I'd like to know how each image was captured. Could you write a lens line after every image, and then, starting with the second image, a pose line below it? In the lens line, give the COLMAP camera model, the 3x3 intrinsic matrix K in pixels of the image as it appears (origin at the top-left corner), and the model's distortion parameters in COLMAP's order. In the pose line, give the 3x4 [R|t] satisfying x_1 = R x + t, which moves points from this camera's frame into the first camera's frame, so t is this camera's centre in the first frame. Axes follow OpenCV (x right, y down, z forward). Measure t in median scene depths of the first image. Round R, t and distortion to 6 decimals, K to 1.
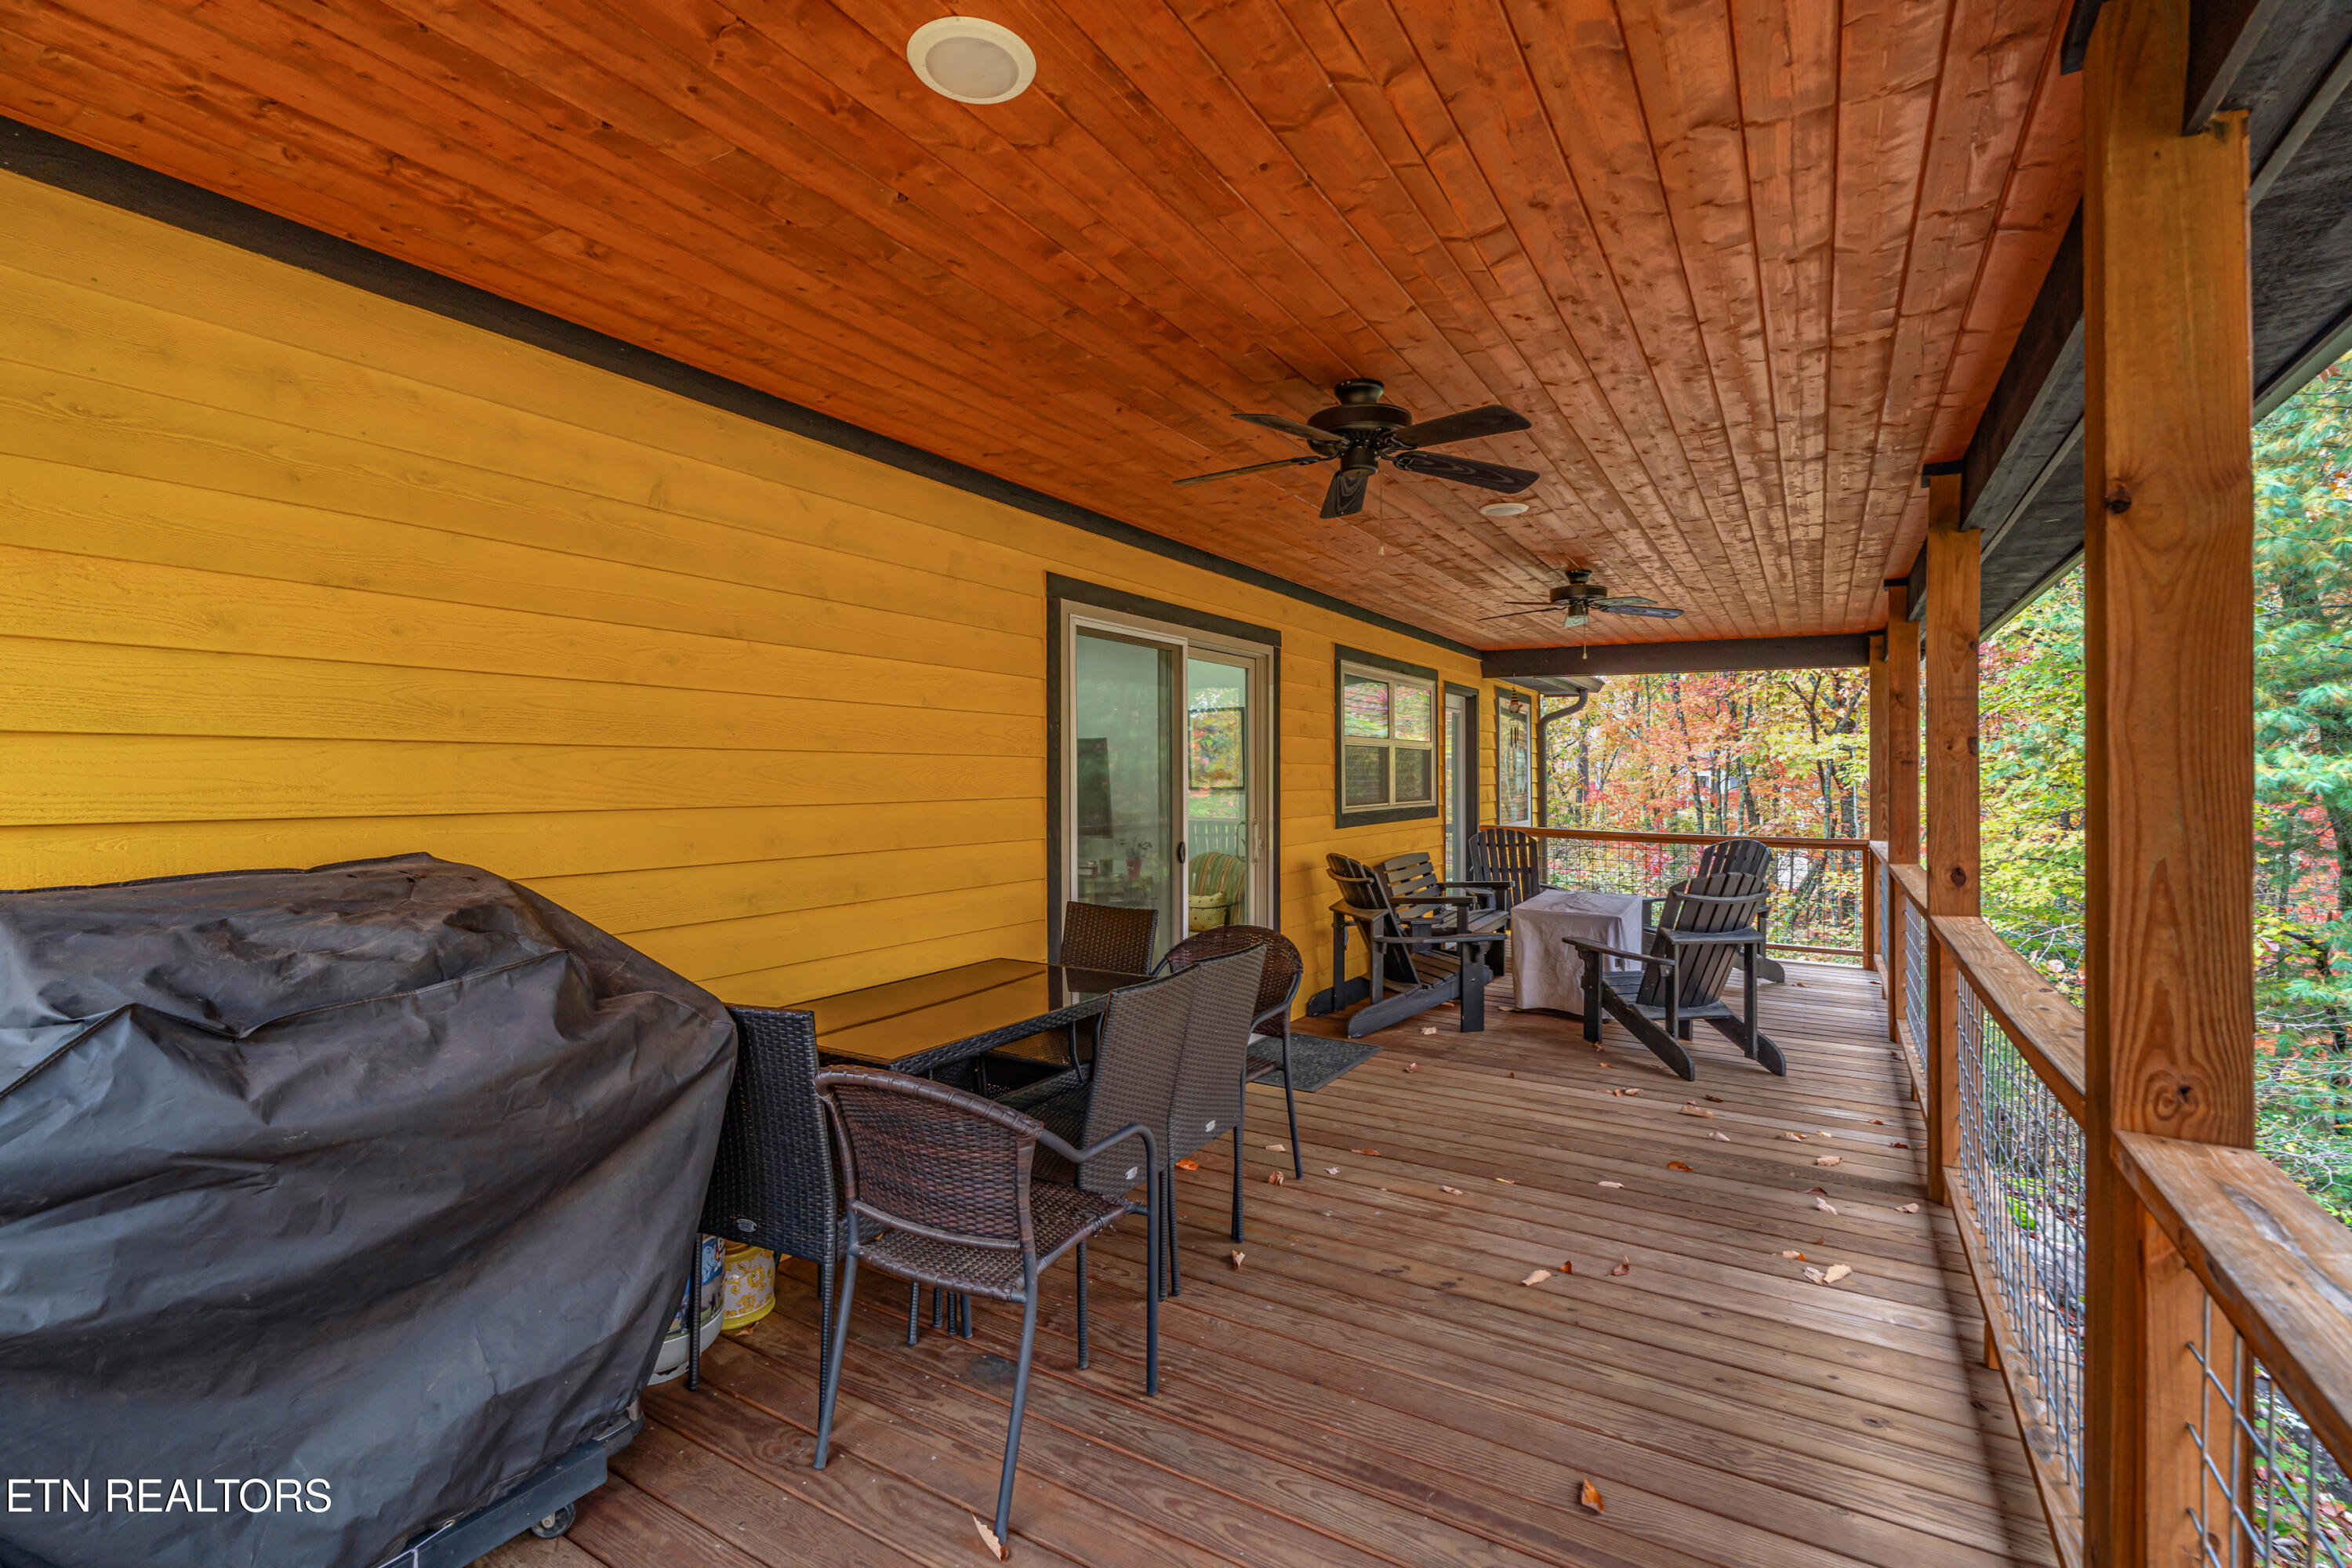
lens RADIAL K [[1055.5, 0, 1167.0], [0, 1055.5, 772.8], [0, 0, 1]] dist [0.001588, 0.000182]
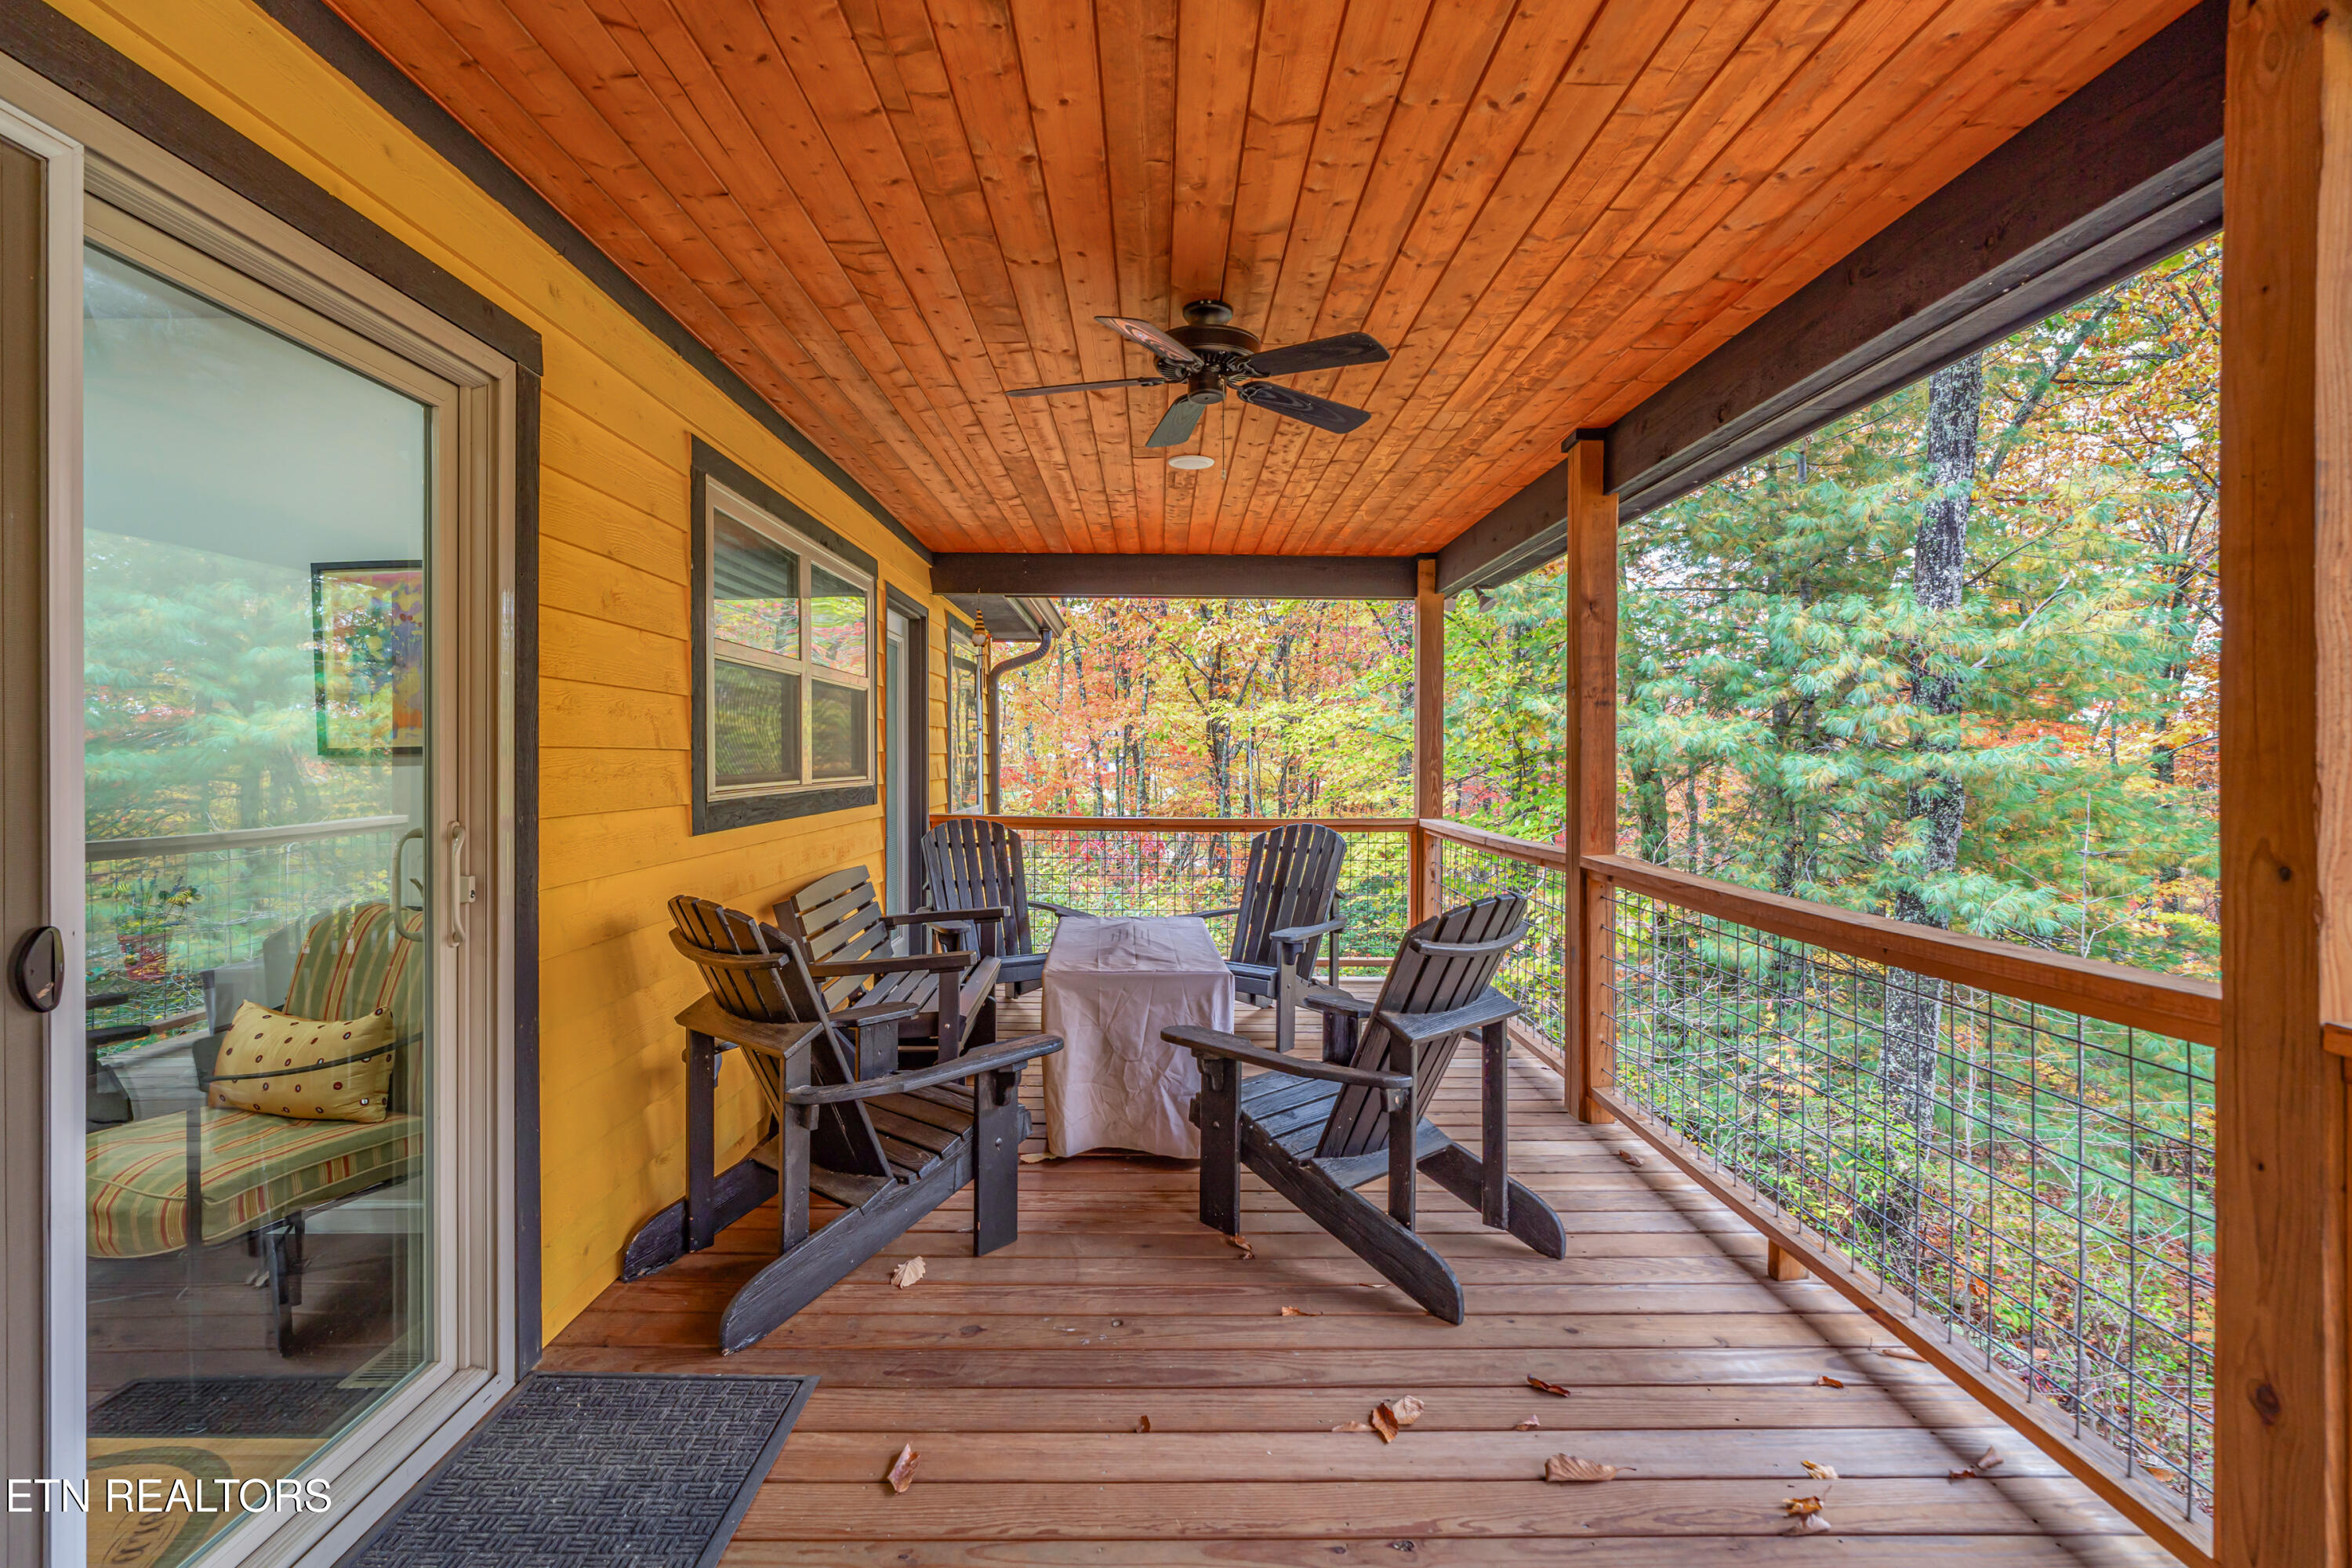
lens RADIAL K [[1126.8, 0, 1170.4], [0, 1126.8, 734.0], [0, 0, 1]] dist [0.001798, -0.000304]
pose [[0.849422, 0.005457, 0.527687, 0.083140], [0.005143, 0.999813, -0.018619, 0.020396], [-0.527690, 0.018530, 0.849235, 0.506849]]
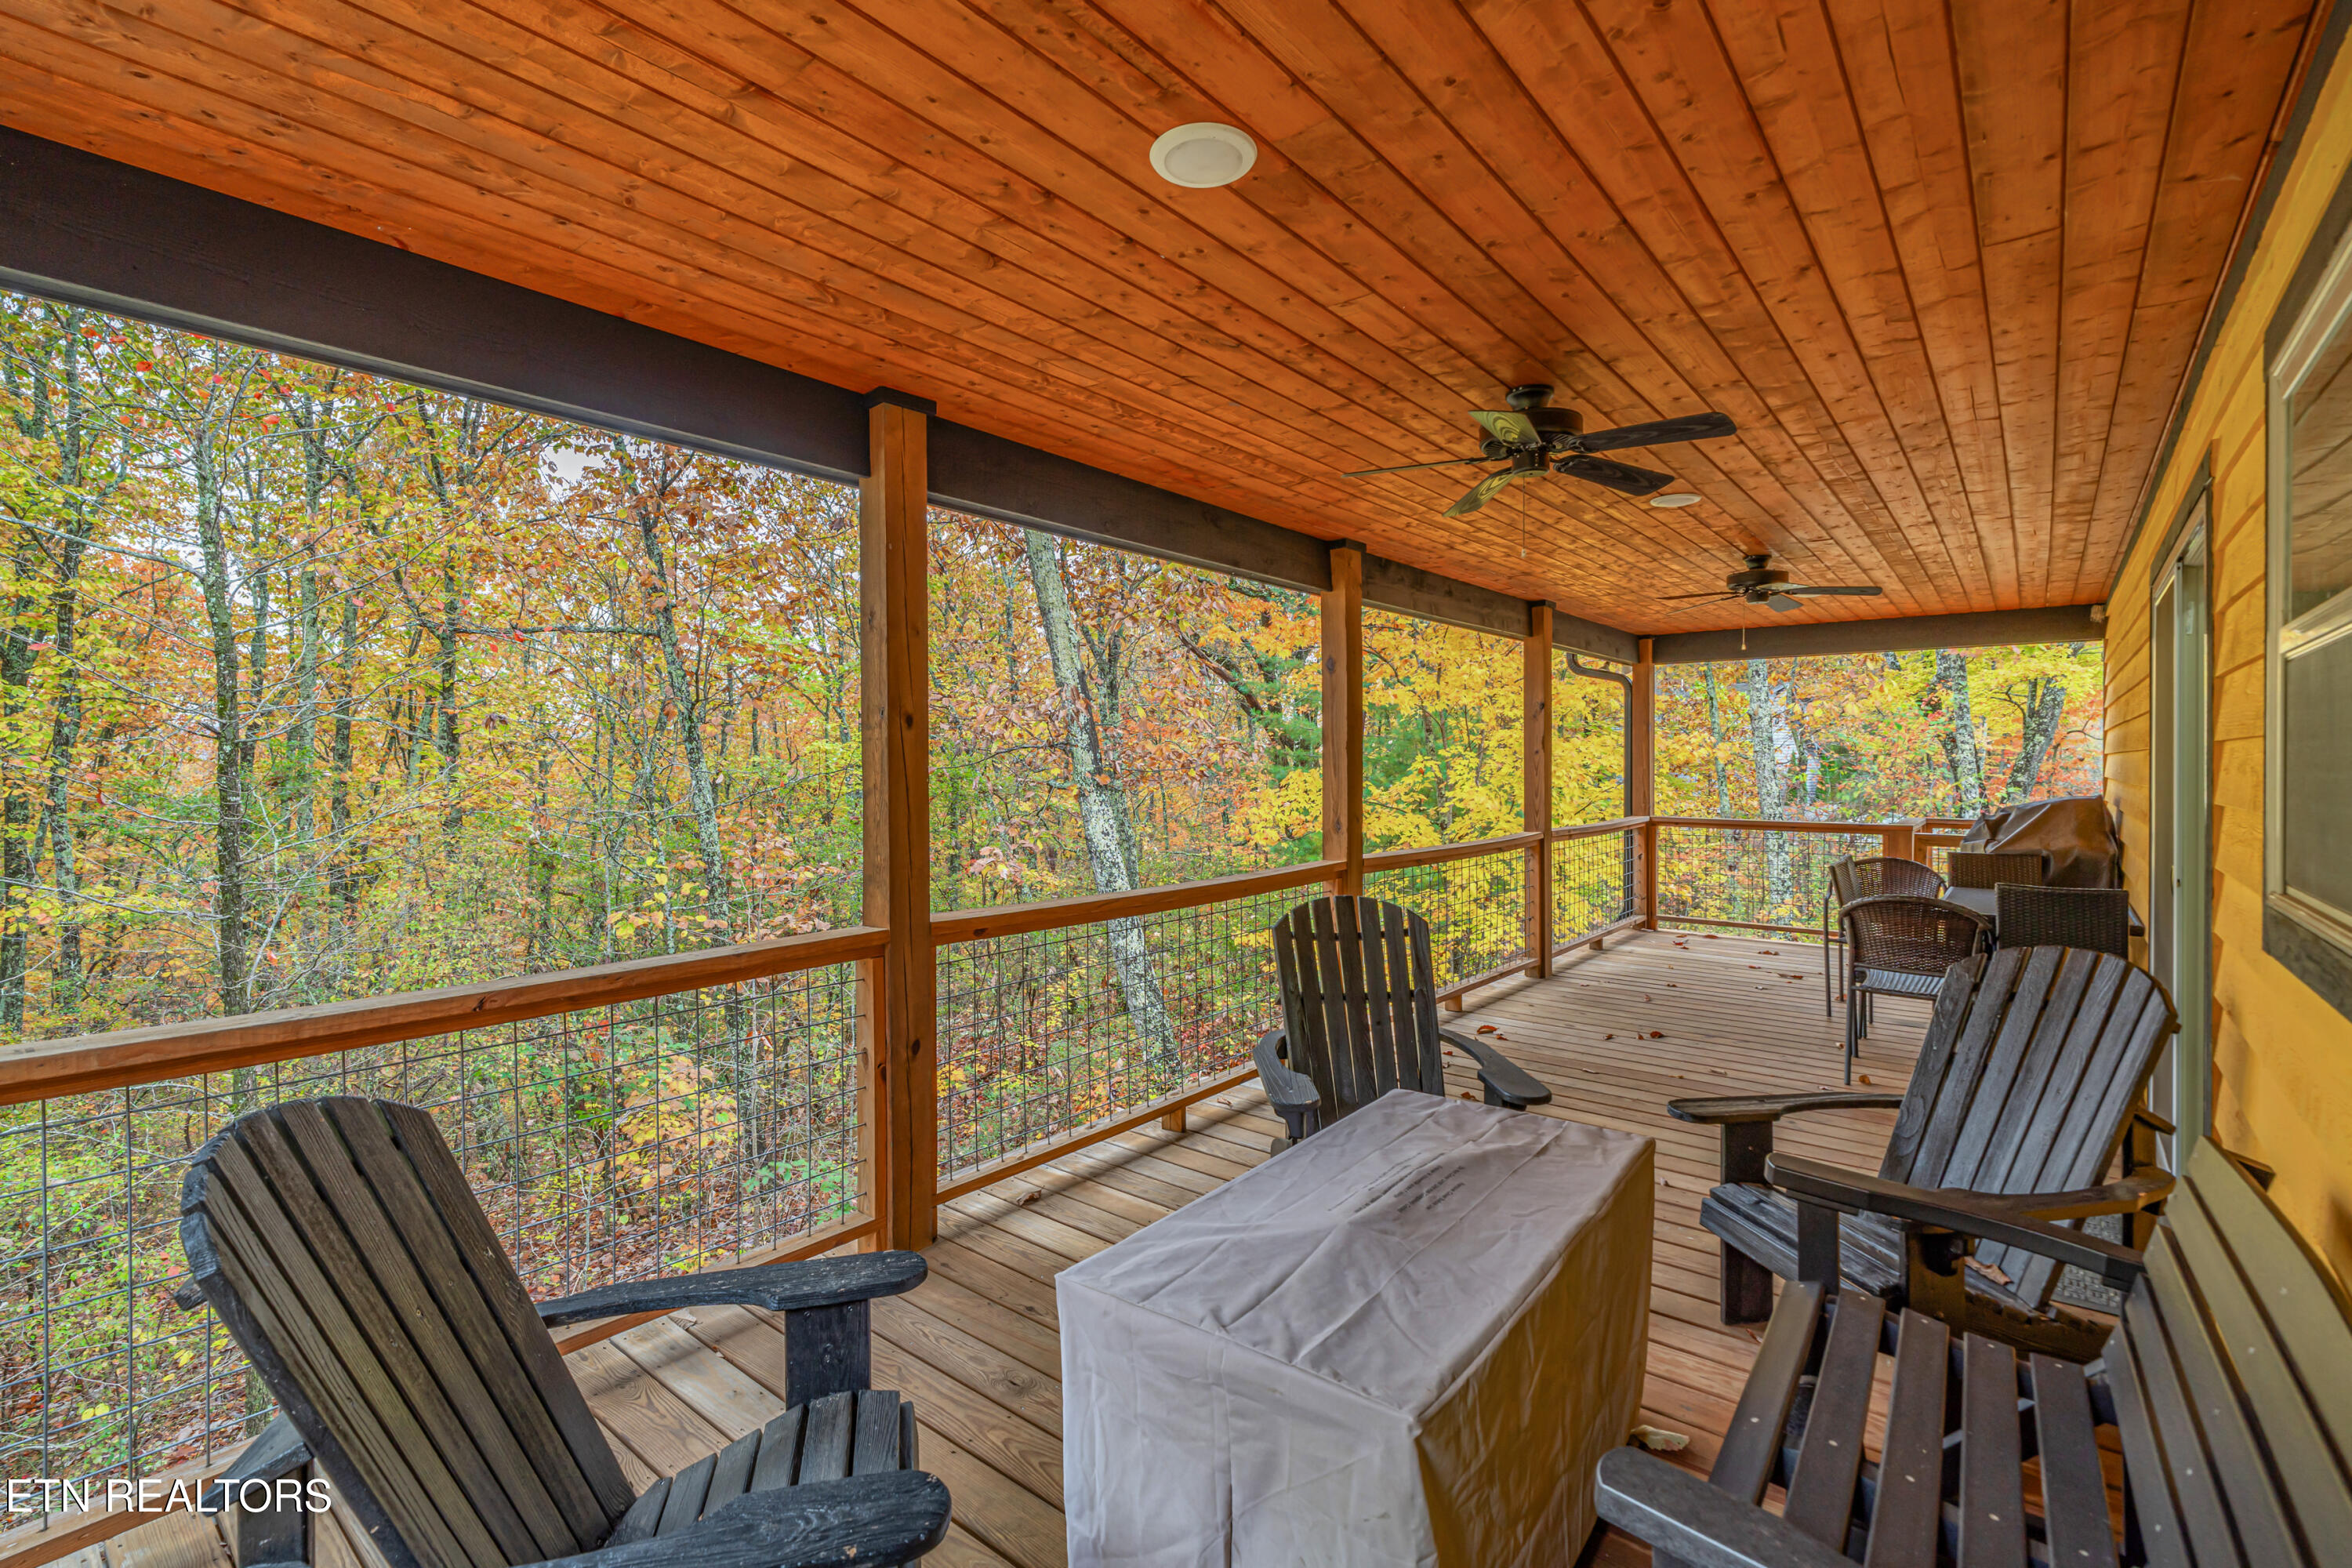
lens RADIAL K [[1055.5, 0, 1167.0], [0, 1055.5, 772.8], [0, 0, 1]] dist [0.001588, 0.000182]
pose [[-0.989447, -0.002076, 0.144880, 0.454713], [-0.000259, 0.999921, 0.012564, 0.001598], [-0.144895, 0.012394, -0.989369, 1.439924]]
